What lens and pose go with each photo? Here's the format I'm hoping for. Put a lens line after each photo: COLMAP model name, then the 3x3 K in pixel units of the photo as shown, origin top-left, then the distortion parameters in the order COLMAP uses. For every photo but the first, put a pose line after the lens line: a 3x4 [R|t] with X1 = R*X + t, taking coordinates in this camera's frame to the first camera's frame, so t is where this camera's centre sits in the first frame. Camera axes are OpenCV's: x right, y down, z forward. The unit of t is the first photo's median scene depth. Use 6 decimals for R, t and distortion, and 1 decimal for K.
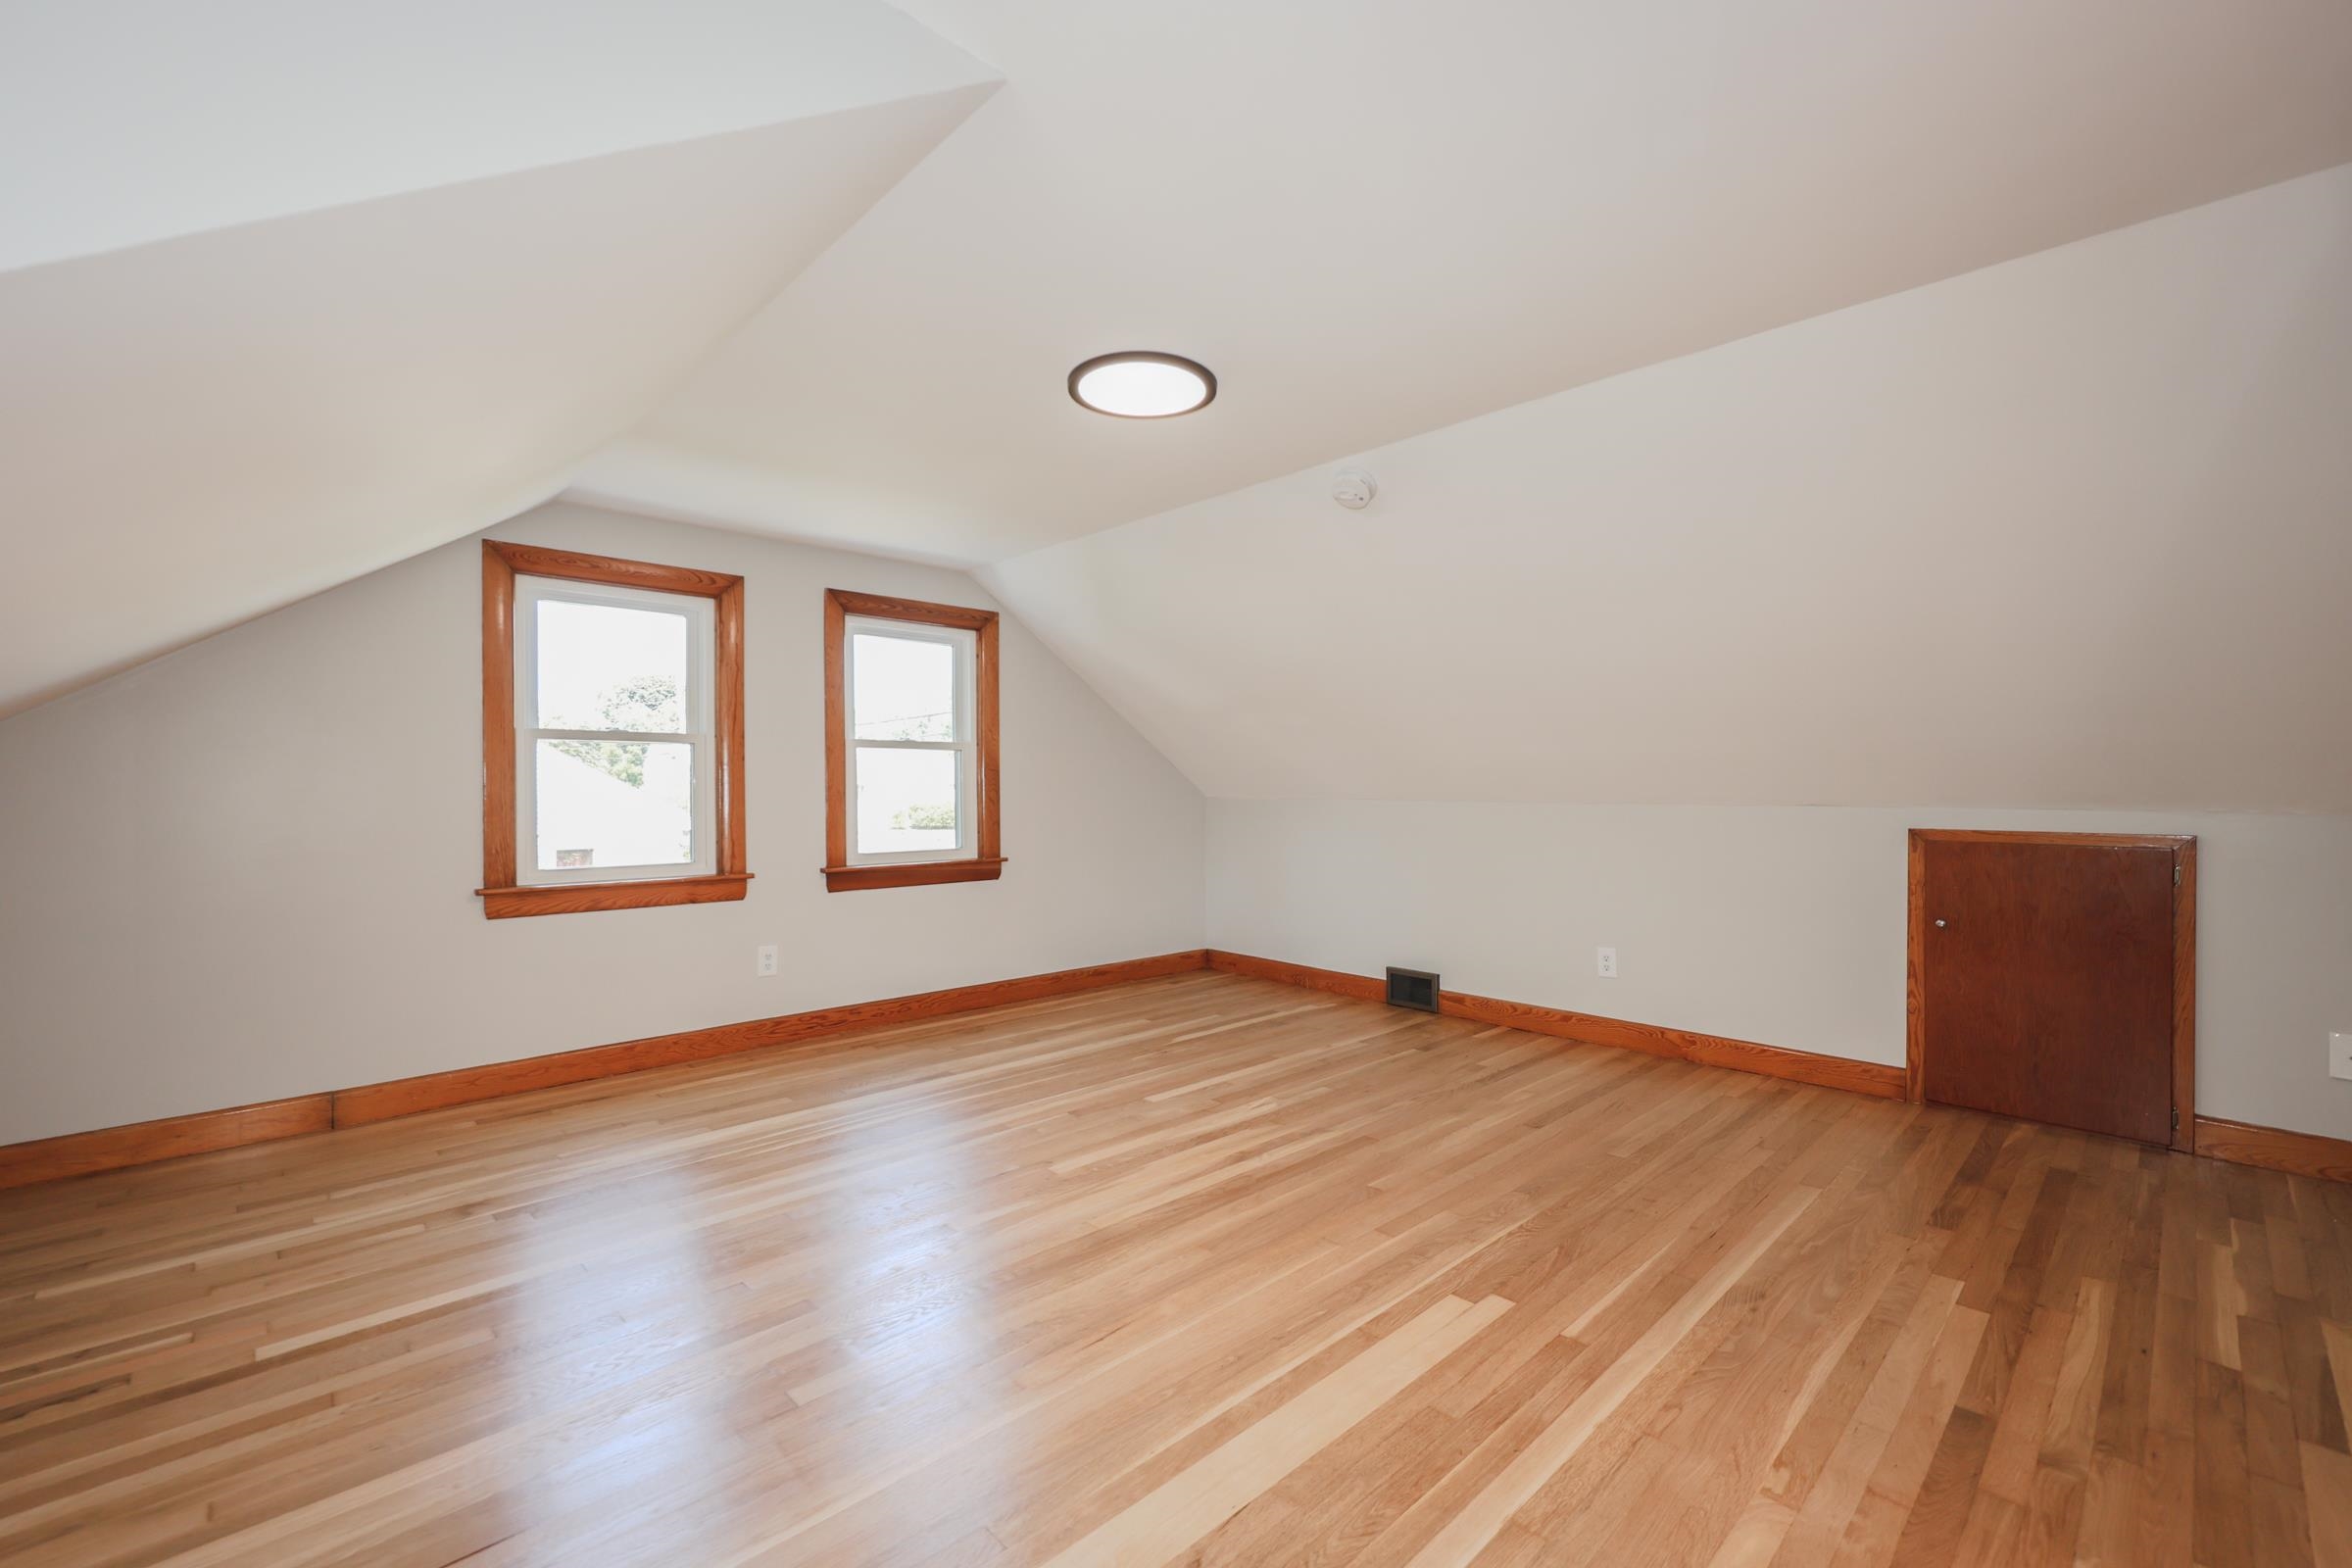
lens RADIAL K [[936.1, 0, 1167.8], [0, 936.1, 791.6], [0, 0, 1]] dist [0.000457, -0.000085]
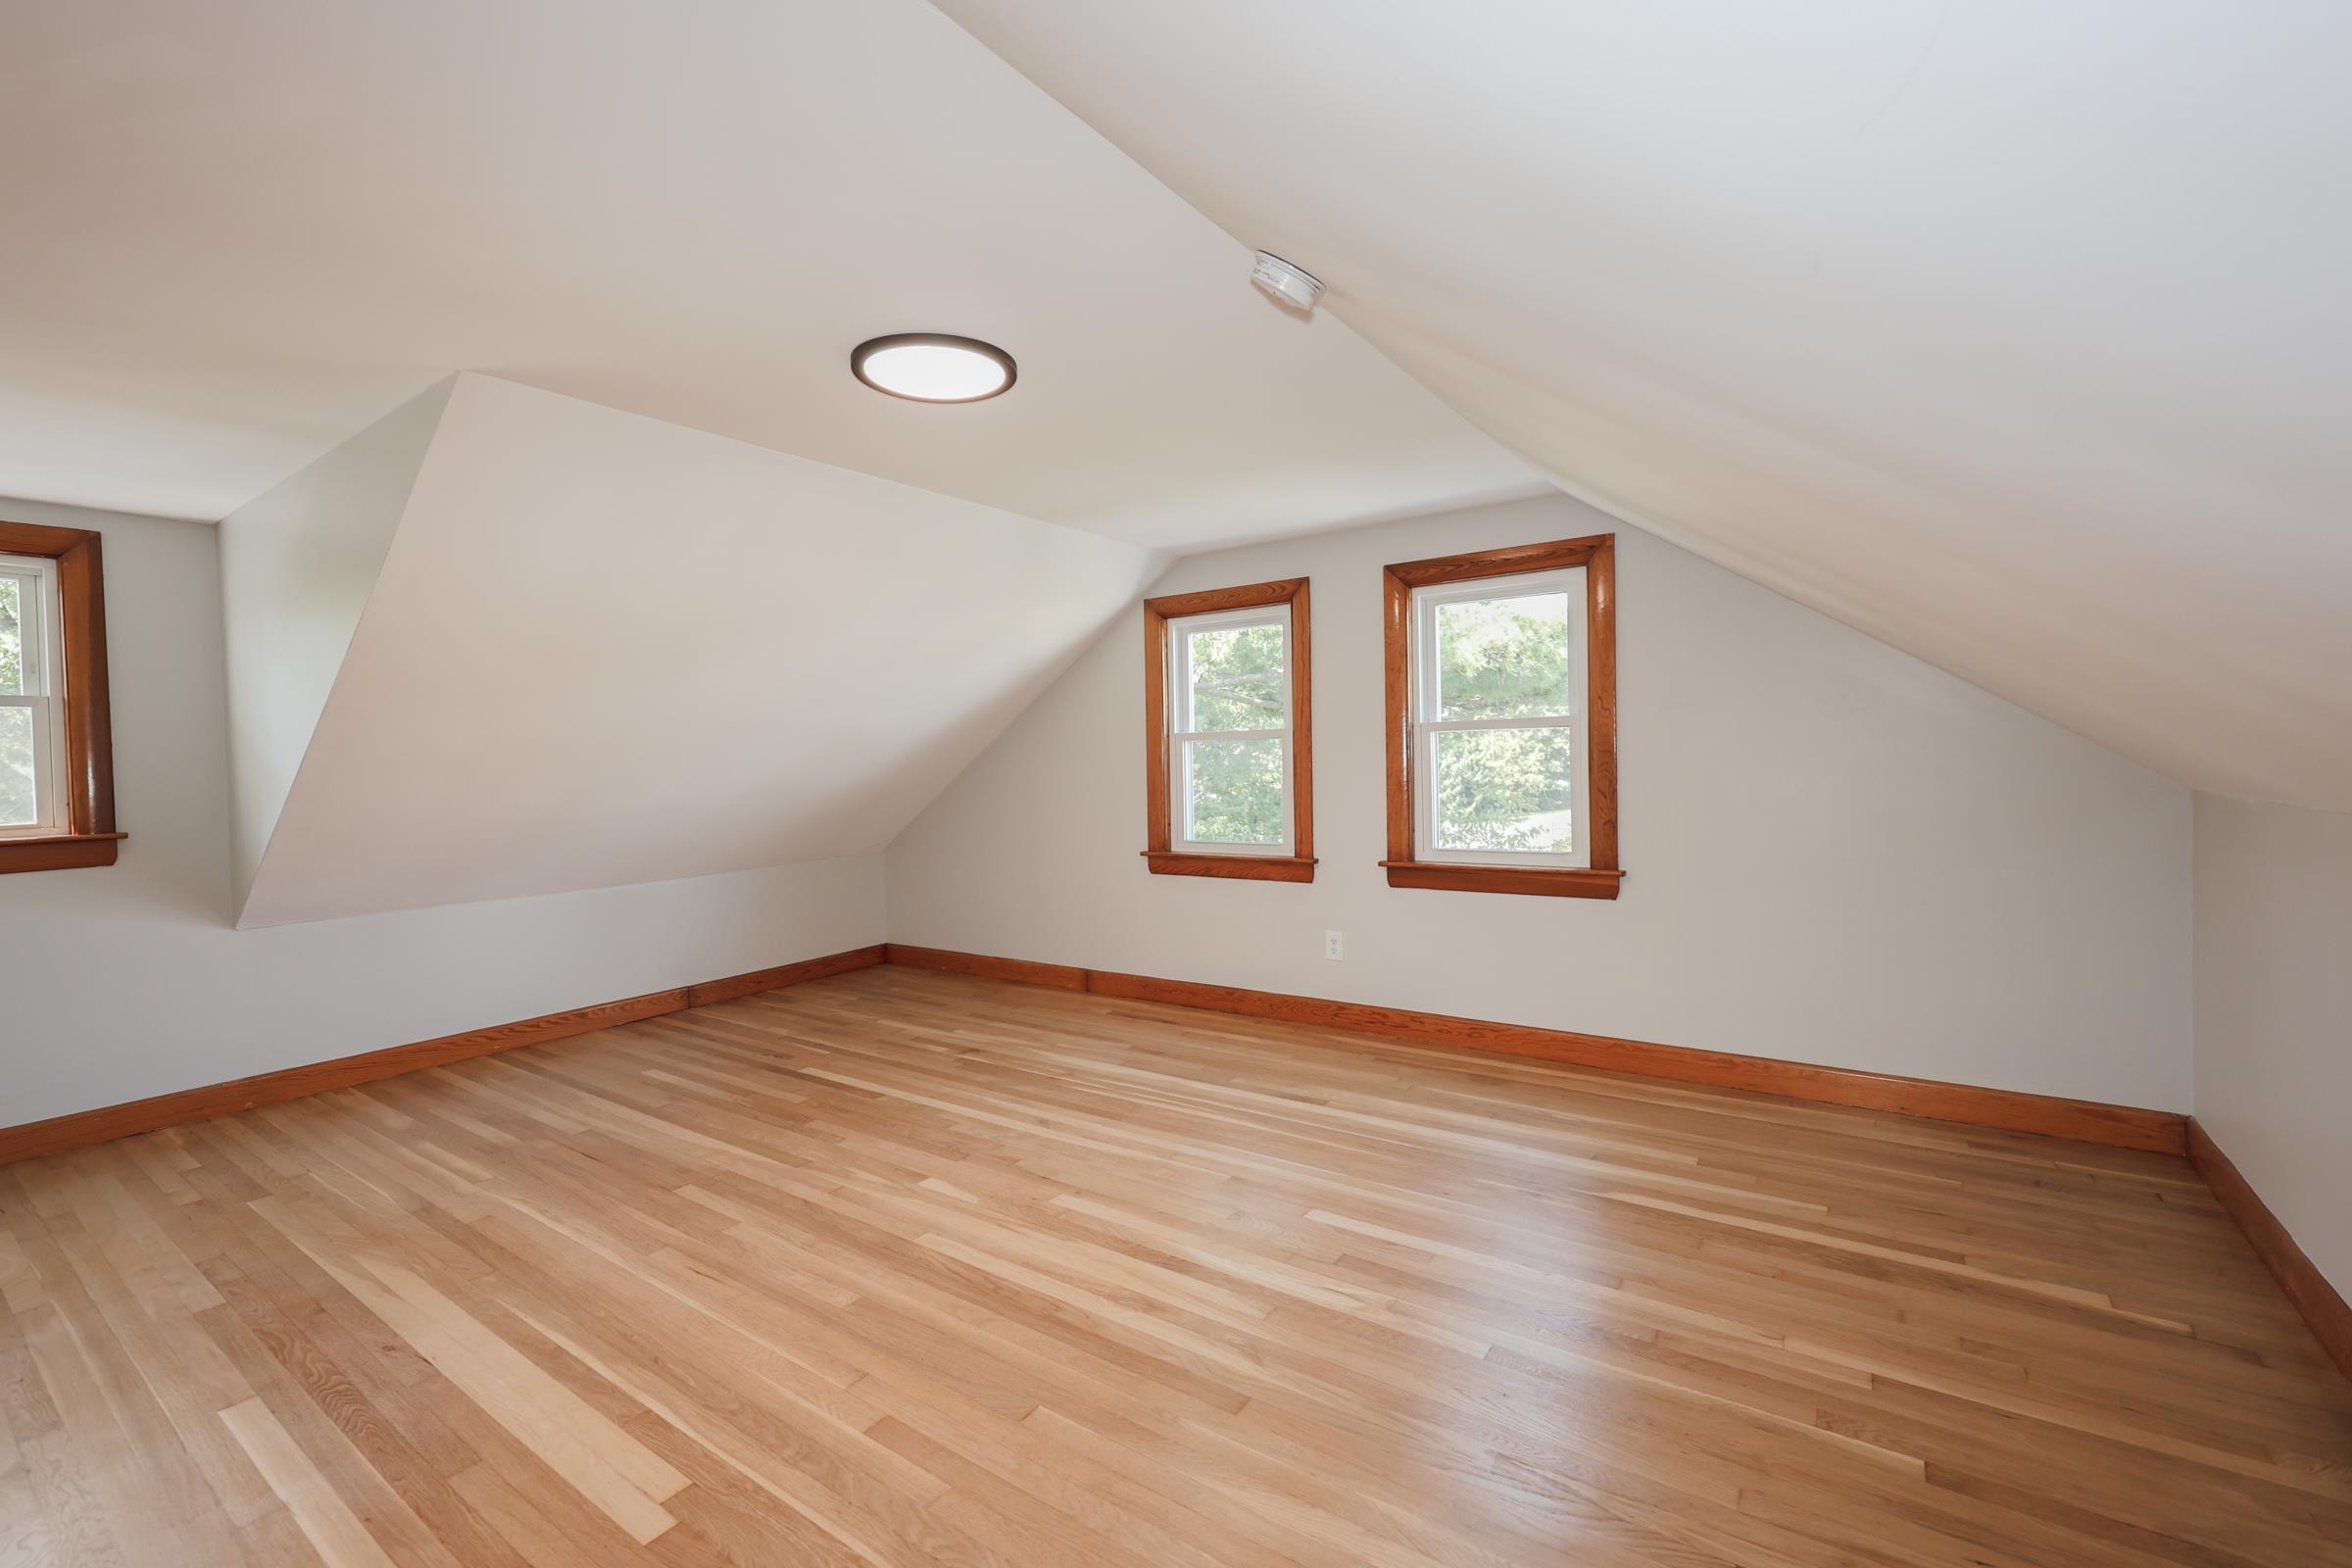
lens RADIAL K [[962.9, 0, 1177.7], [0, 962.9, 787.0], [0, 0, 1]] dist [-0.002585, -0.000169]
pose [[0.238368, 0.022992, -0.970903, 0.610936], [0.017561, 0.999454, 0.027980, -0.028535], [0.971016, -0.023719, 0.237834, 0.641243]]
